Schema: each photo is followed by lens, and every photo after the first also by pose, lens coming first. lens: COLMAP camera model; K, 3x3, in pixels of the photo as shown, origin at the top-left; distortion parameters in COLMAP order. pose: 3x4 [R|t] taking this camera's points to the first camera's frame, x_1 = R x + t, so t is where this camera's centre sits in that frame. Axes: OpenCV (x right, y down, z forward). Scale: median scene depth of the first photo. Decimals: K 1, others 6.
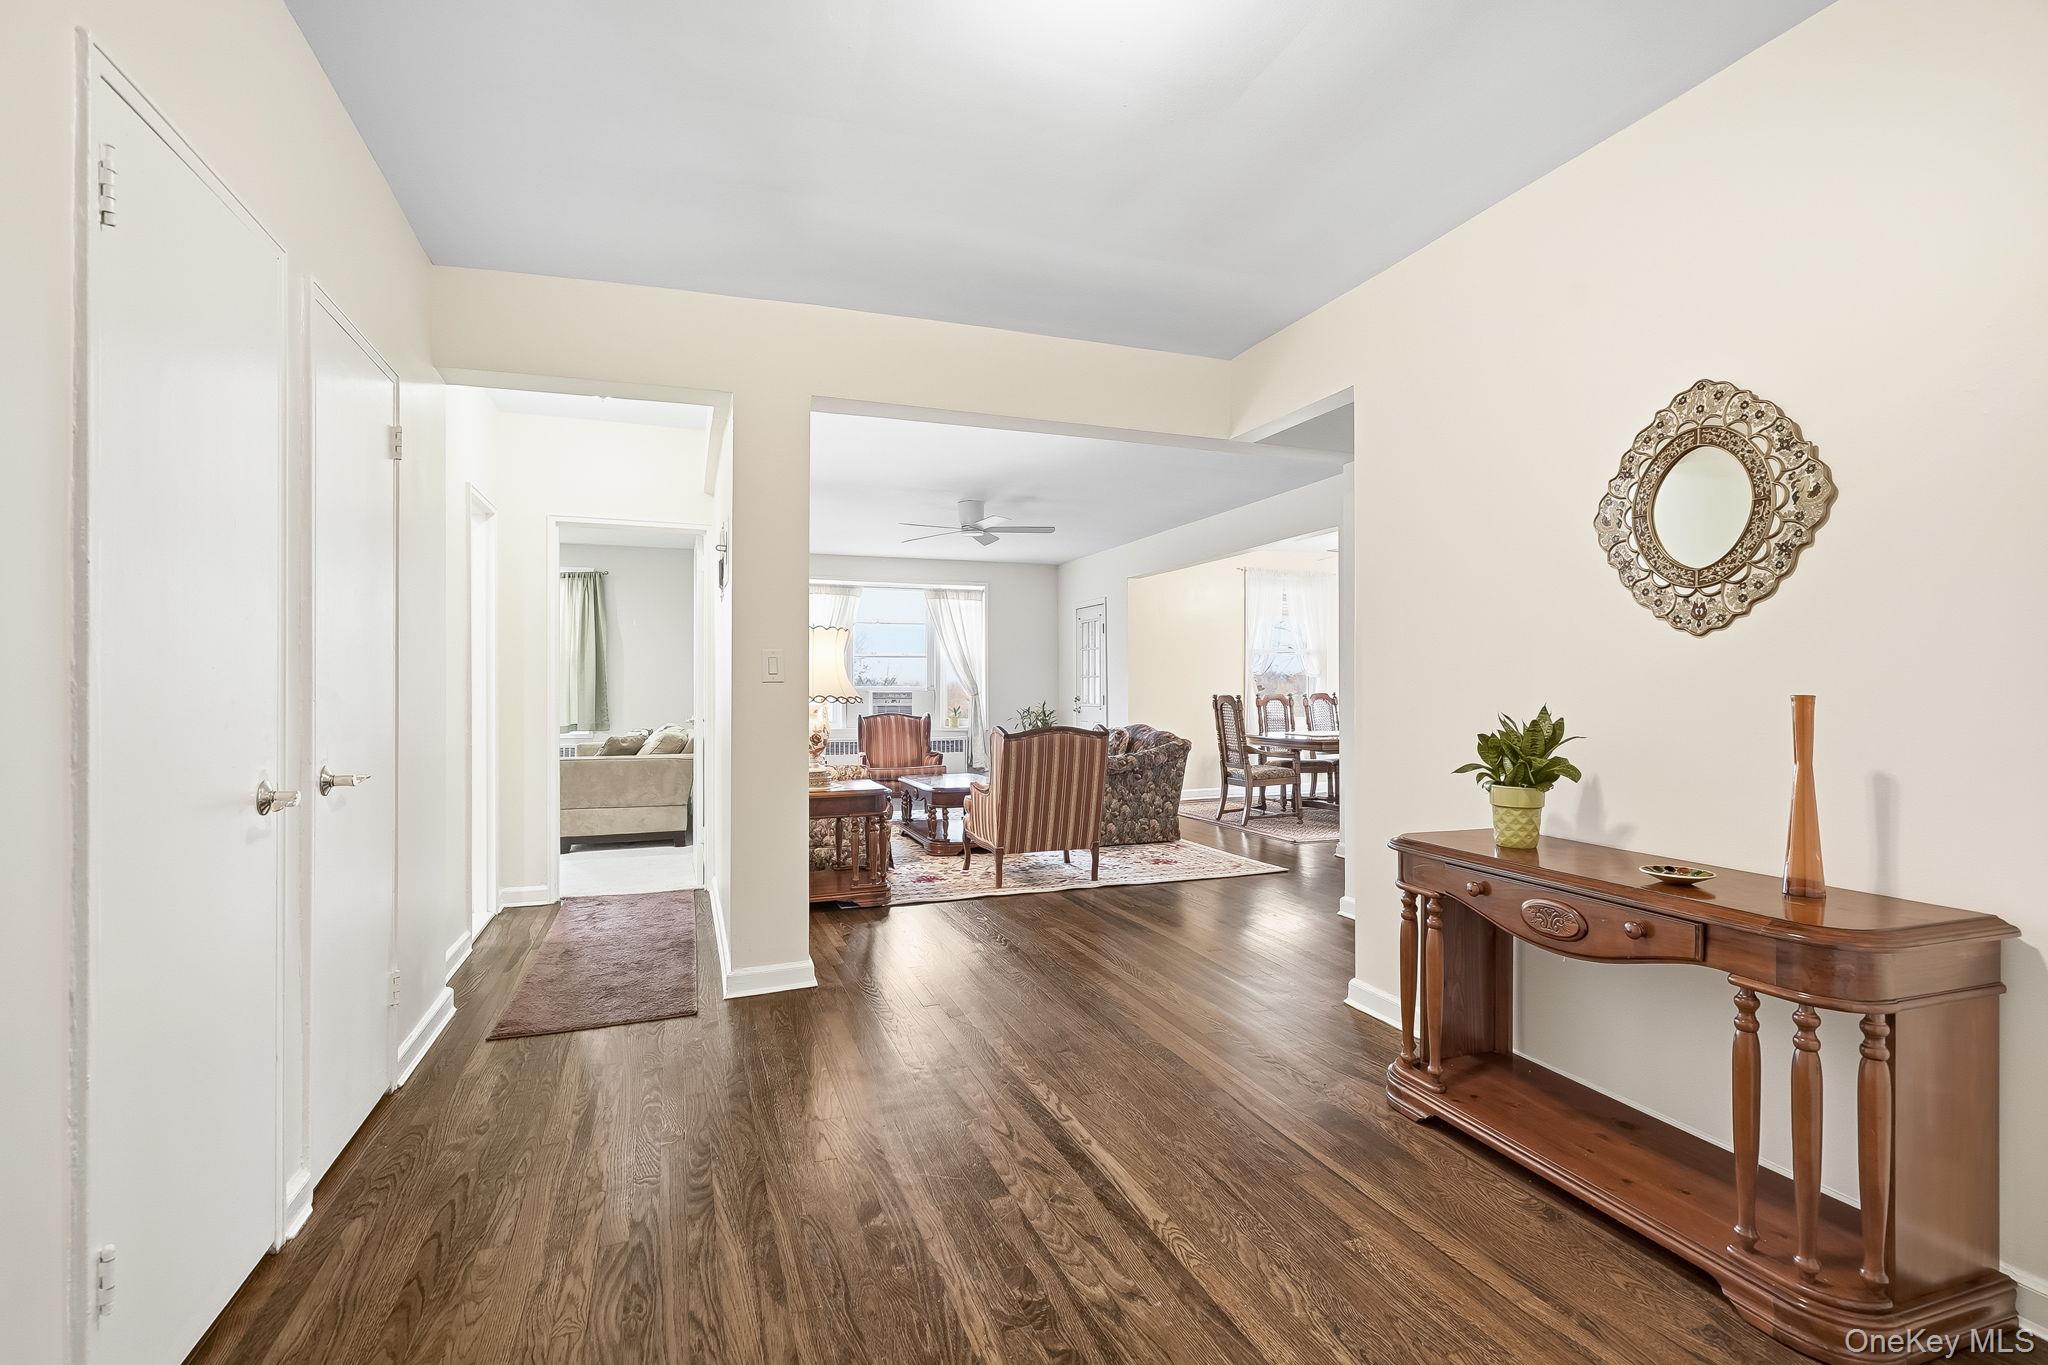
lens RADIAL K [[941.2, 0, 1024.0], [0, 941.2, 682.5], [0, 0, 1]] dist [-0.002077, -0.000067]
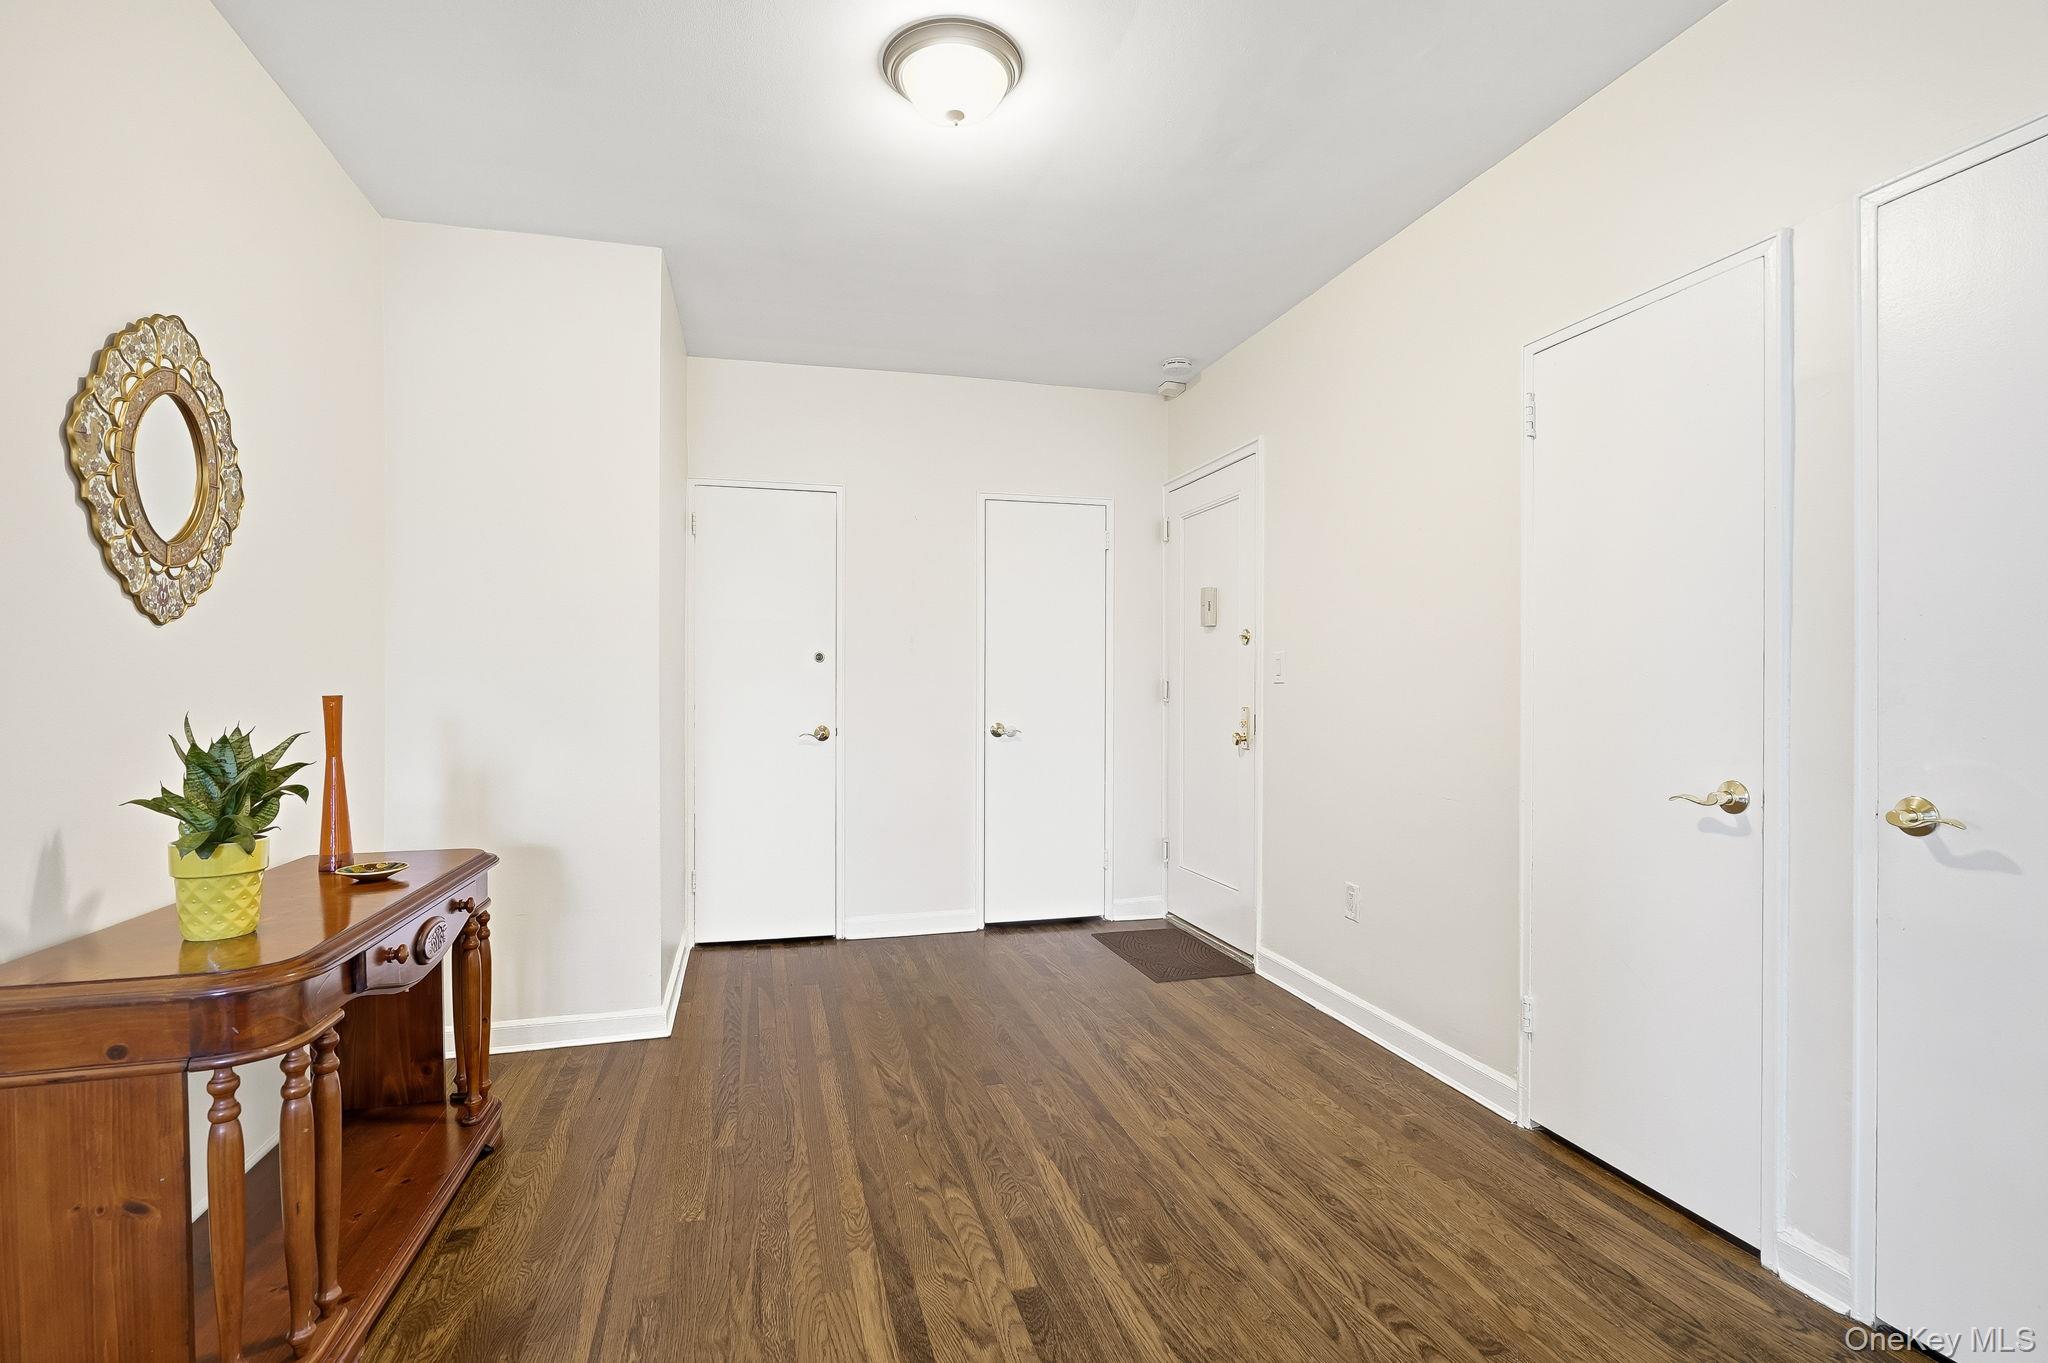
lens RADIAL K [[941.2, 0, 1024.0], [0, 941.2, 681.5], [0, 0, 1]] dist [-0.002077, -0.000067]
pose [[-0.996564, -0.000167, 0.082826, -0.100672], [-0.001082, 0.999939, -0.011001, 0.006102], [-0.082819, -0.011053, -0.996503, 1.954632]]
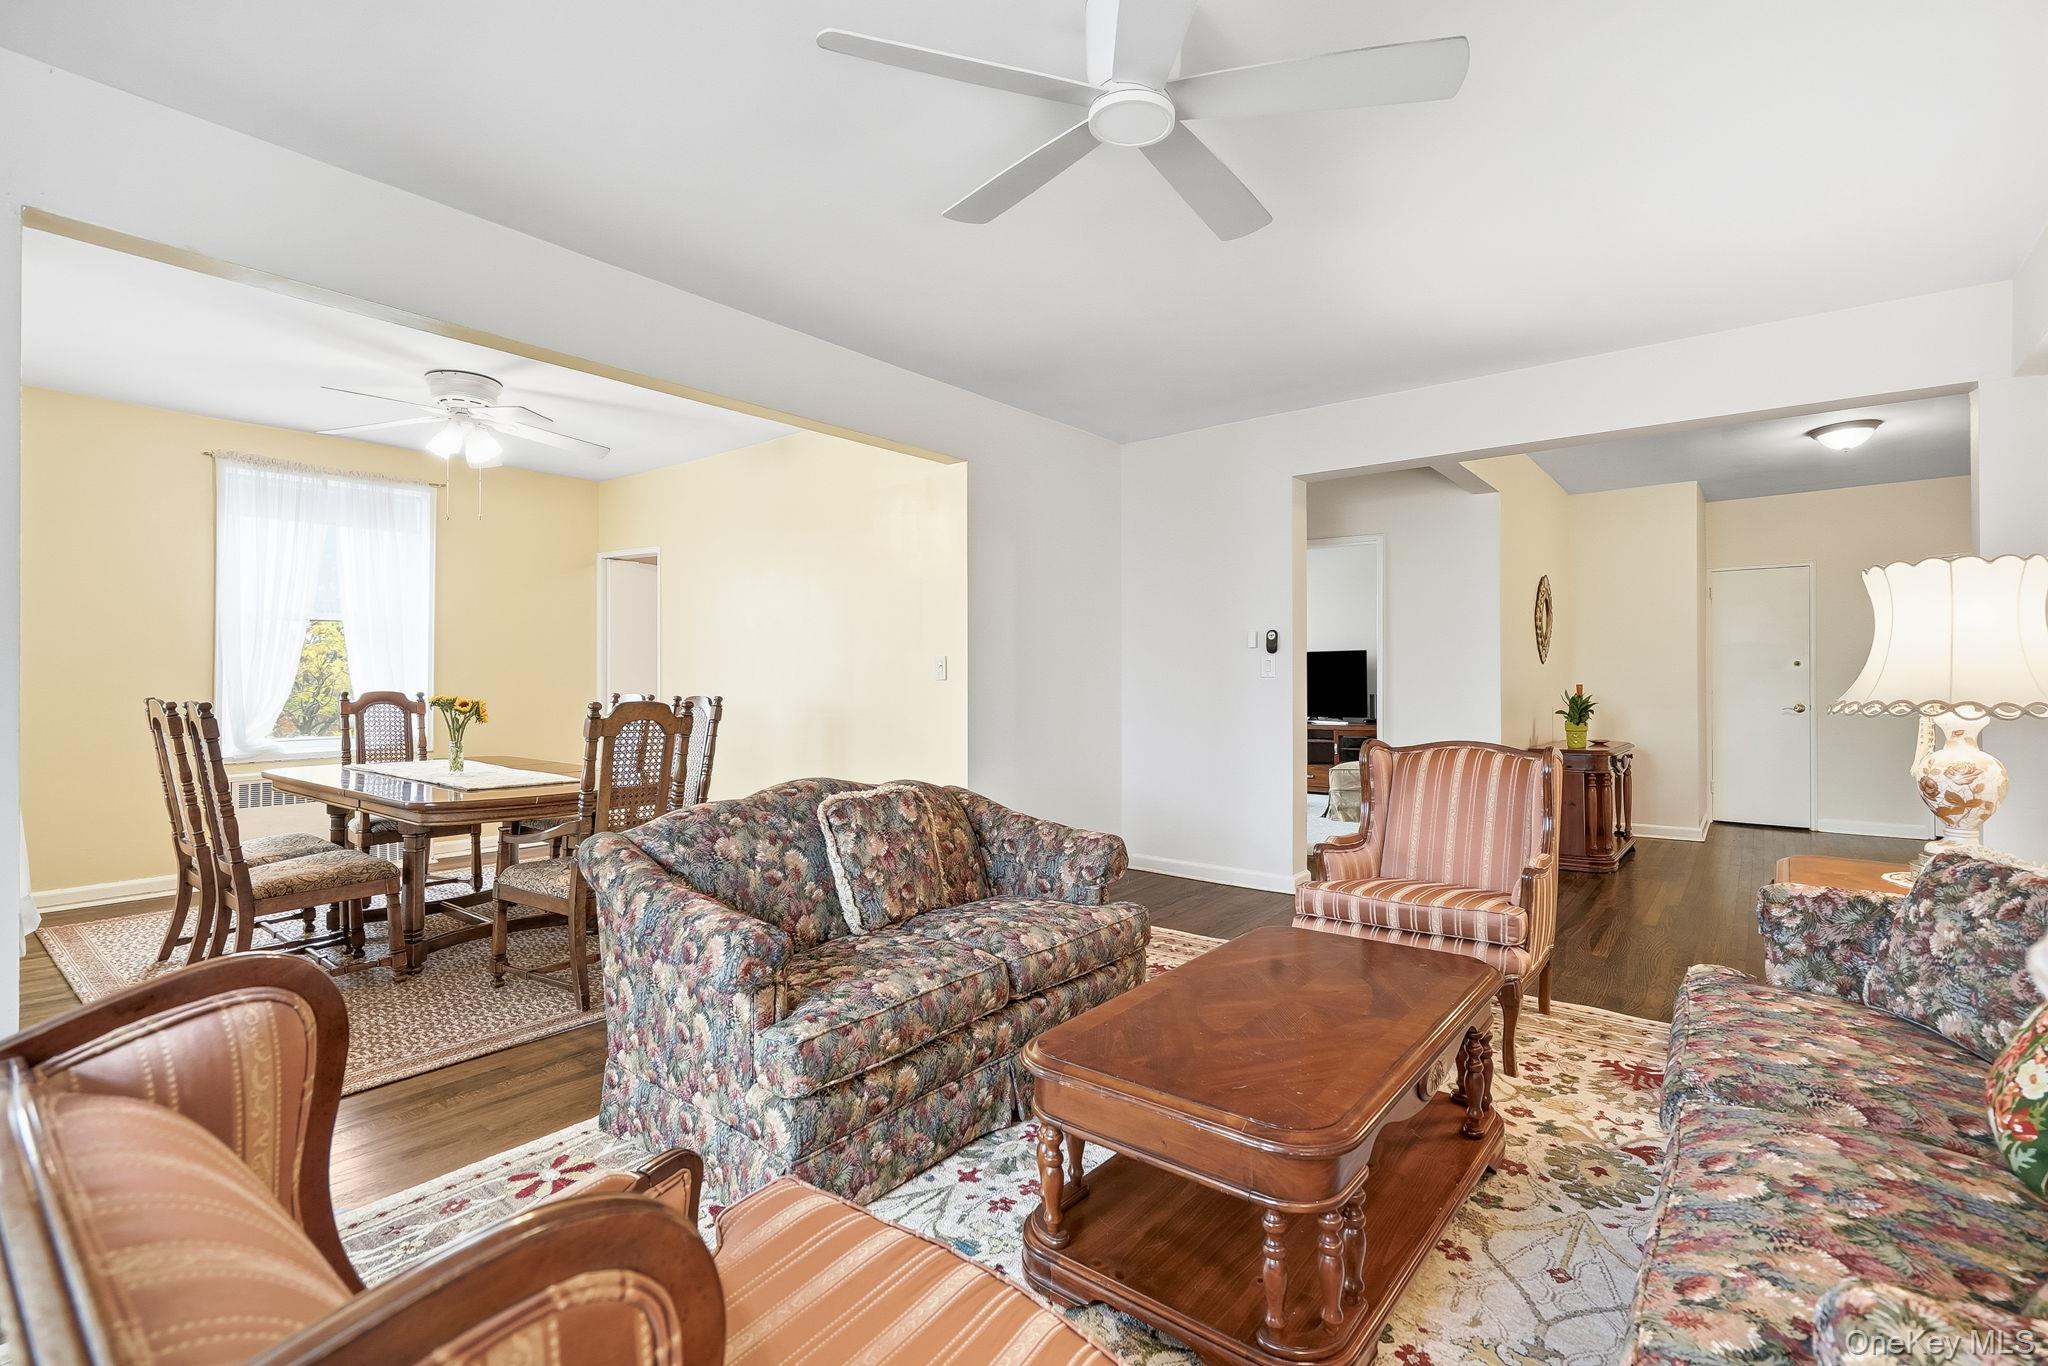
lens RADIAL K [[929.4, 0, 998.4], [0, 929.4, 680.3], [0, 0, 1]] dist [-0.000822, 0.000075]
pose [[-0.510167, 0.000581, 0.860075, -0.982211], [-0.003220, 0.999991, -0.002585, 0.013189], [-0.860069, -0.004088, -0.510161, 4.375687]]
